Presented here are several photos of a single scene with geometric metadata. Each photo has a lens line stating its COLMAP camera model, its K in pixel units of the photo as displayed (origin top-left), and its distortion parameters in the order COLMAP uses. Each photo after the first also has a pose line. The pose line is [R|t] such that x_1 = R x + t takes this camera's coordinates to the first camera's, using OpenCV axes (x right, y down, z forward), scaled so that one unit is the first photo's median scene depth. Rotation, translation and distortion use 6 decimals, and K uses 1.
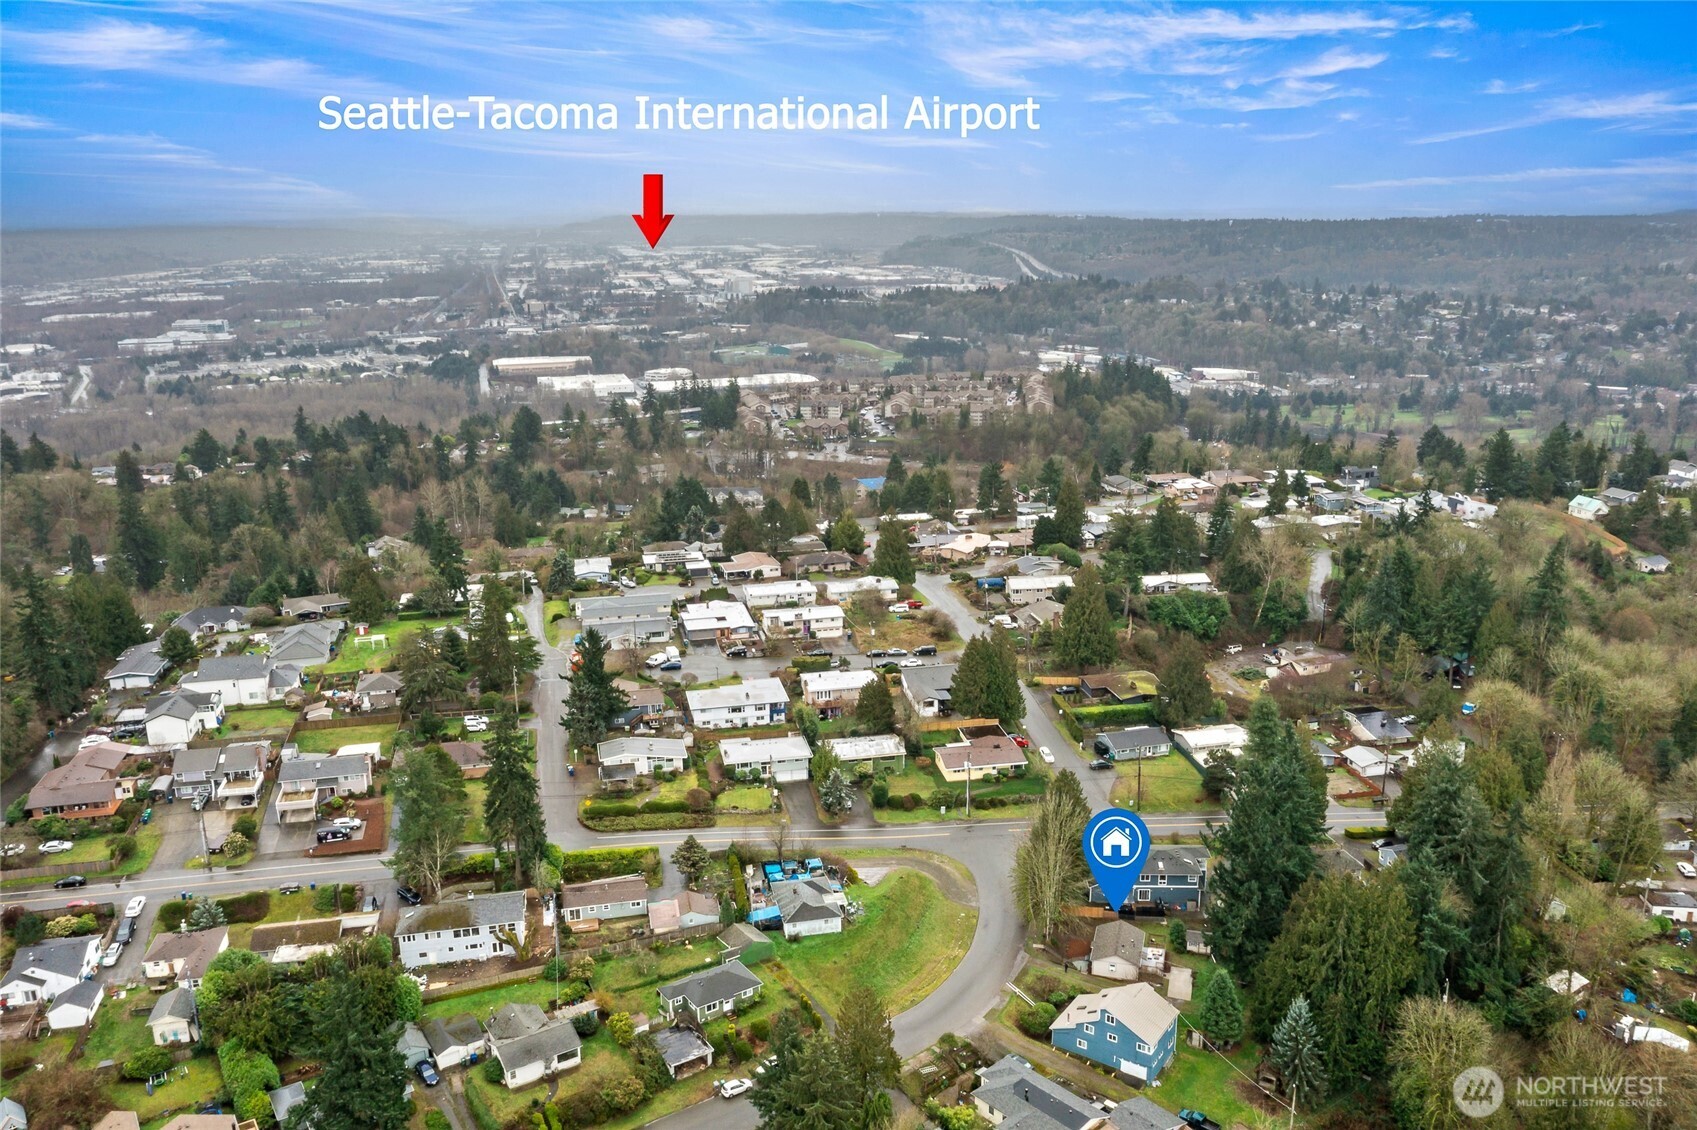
lens RADIAL K [[1325.3, 0, 848.5], [0, 1325.3, 565.0], [0, 0, 1]] dist [-0.006441, -0.005177]
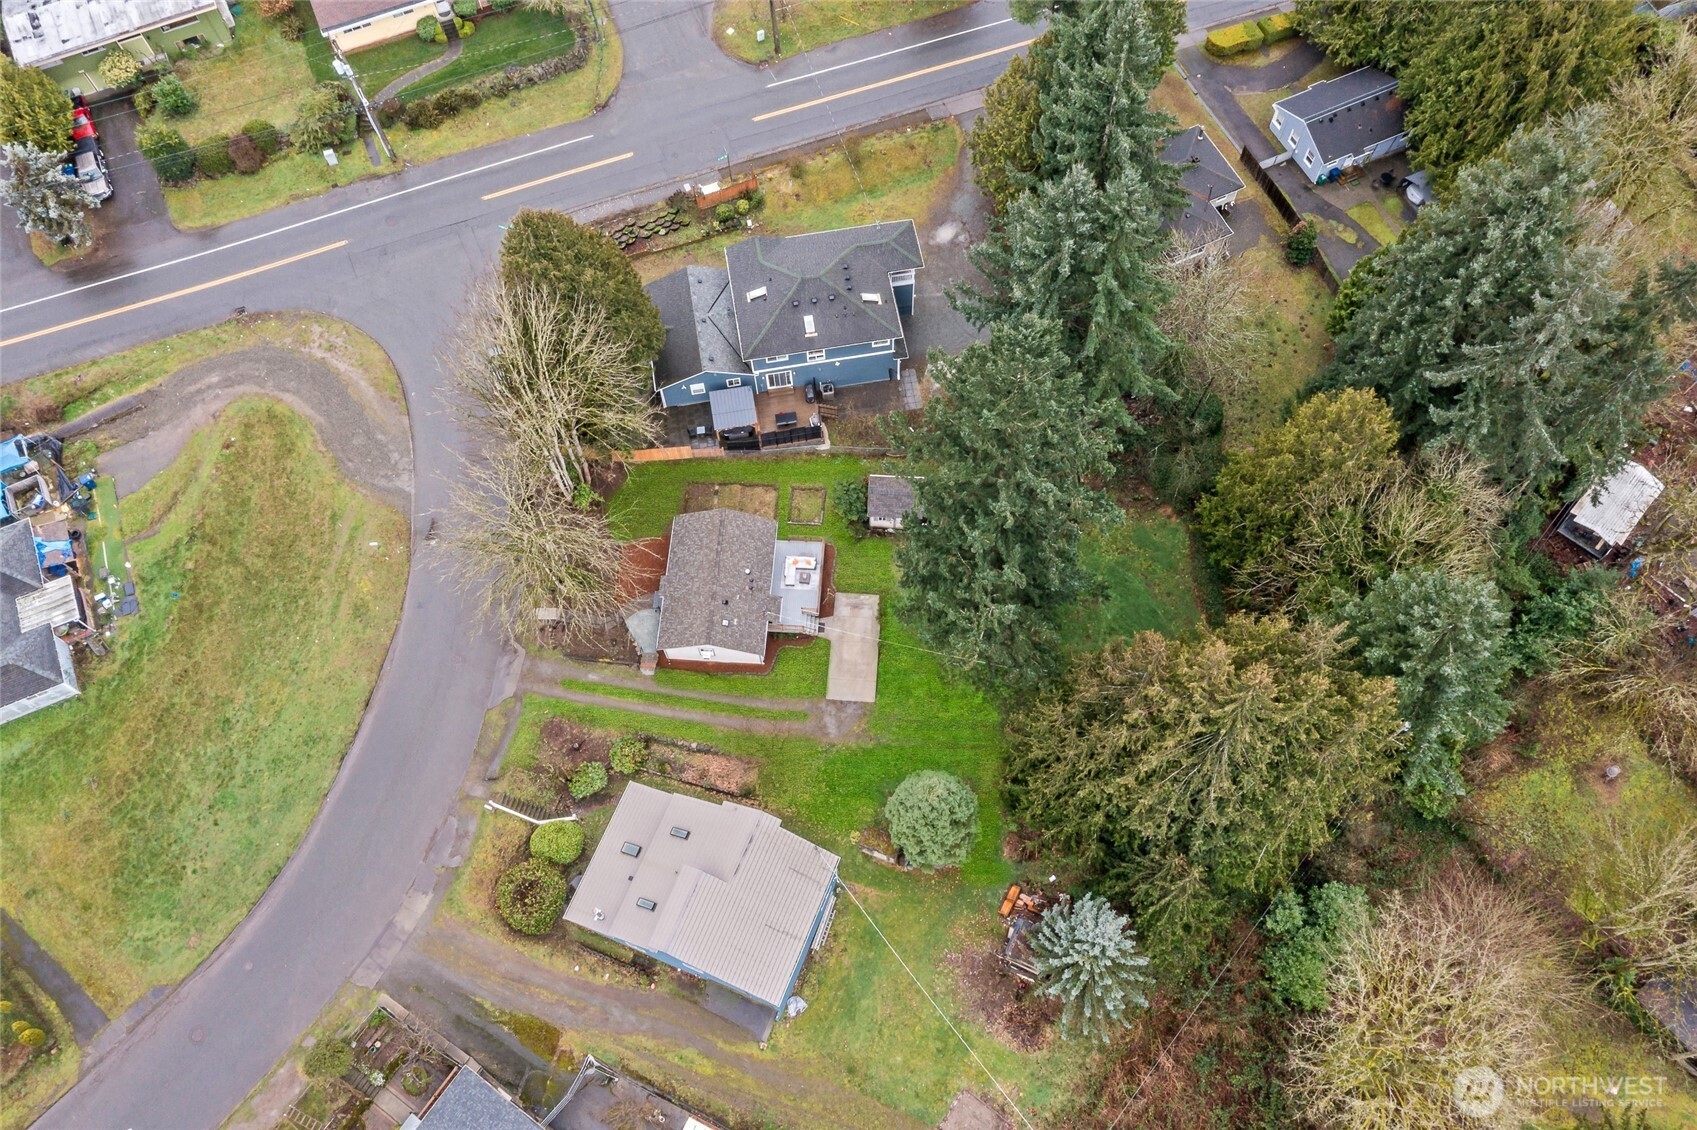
lens RADIAL K [[1325.3, 0, 848.5], [0, 1325.3, 565.0], [0, 0, 1]] dist [-0.006441, -0.005177]
pose [[0.977223, -0.194849, 0.084084, 0.167401], [0.061678, 0.639888, 0.765989, -0.049810], [-0.203056, -0.743355, 0.637331, 0.561944]]
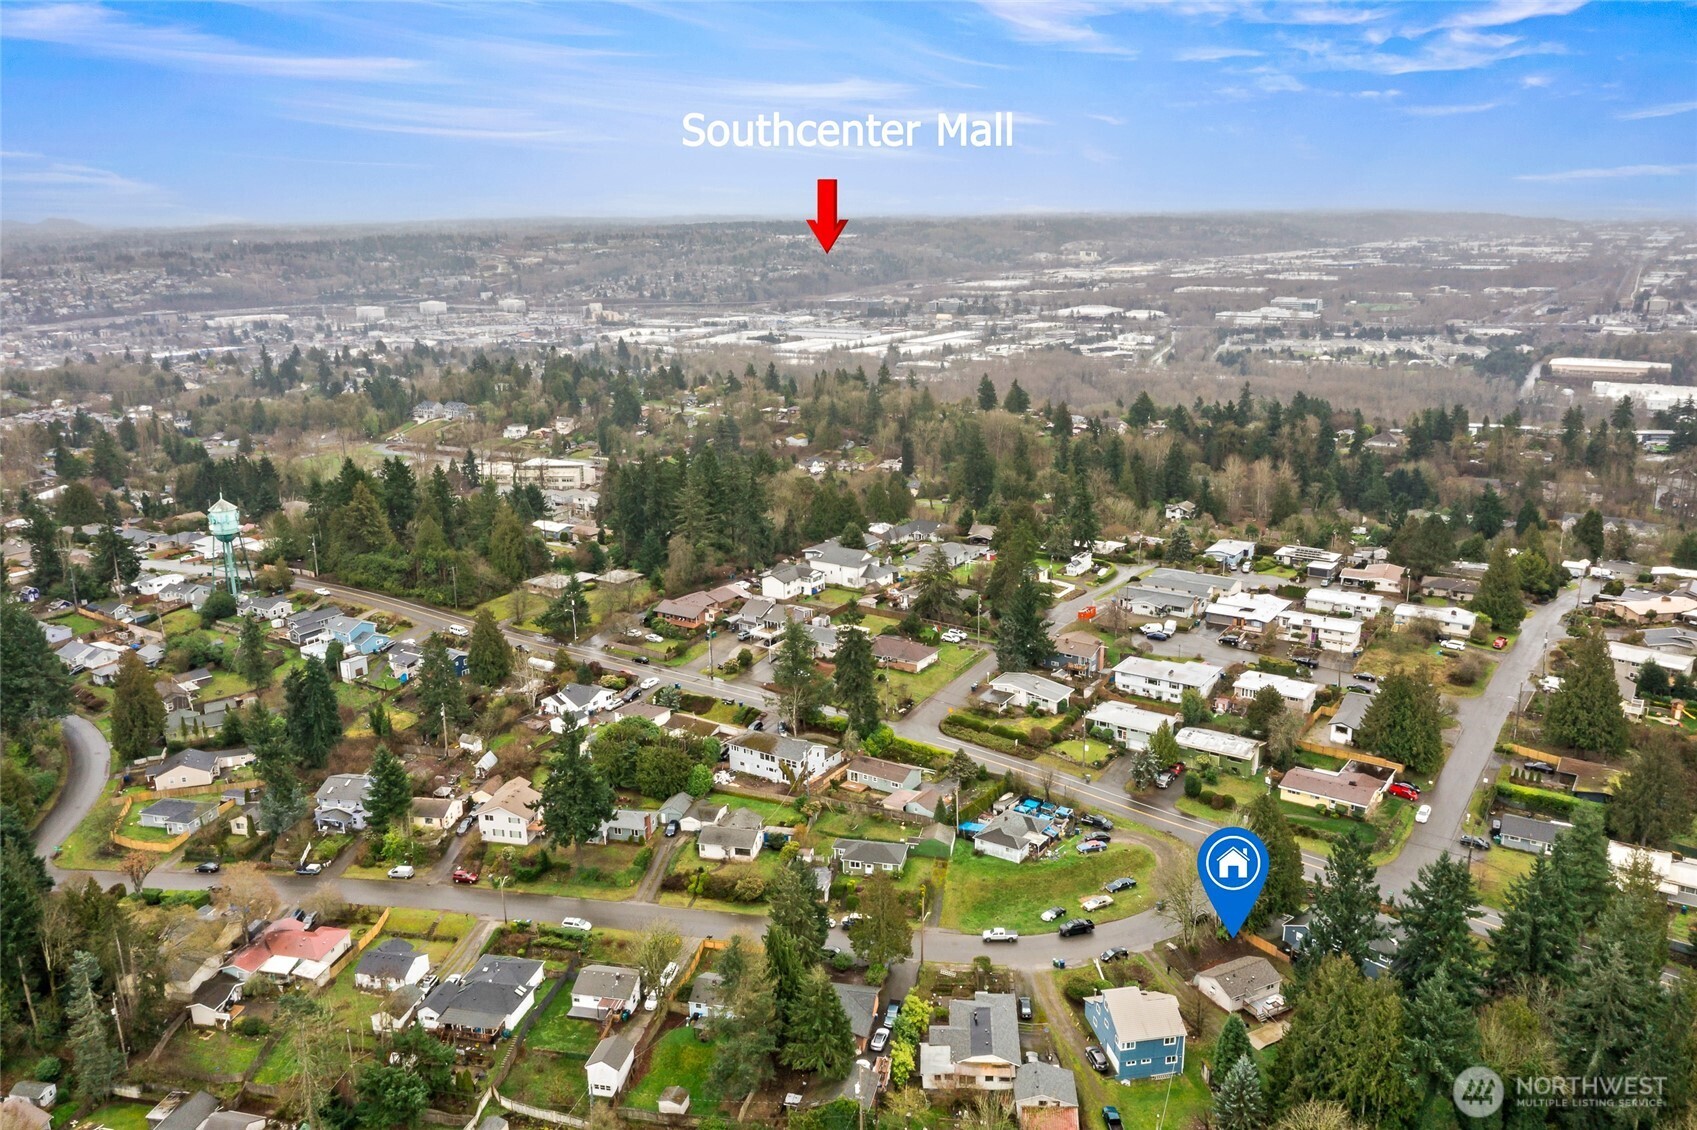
lens RADIAL K [[1325.3, 0, 848.5], [0, 1325.3, 565.0], [0, 0, 1]] dist [-0.006441, -0.005177]
pose [[0.699278, 0.192594, -0.688417, 0.486755], [-0.184367, 0.979033, 0.086622, -0.031102], [0.690666, 0.066348, 0.720124, 0.065559]]
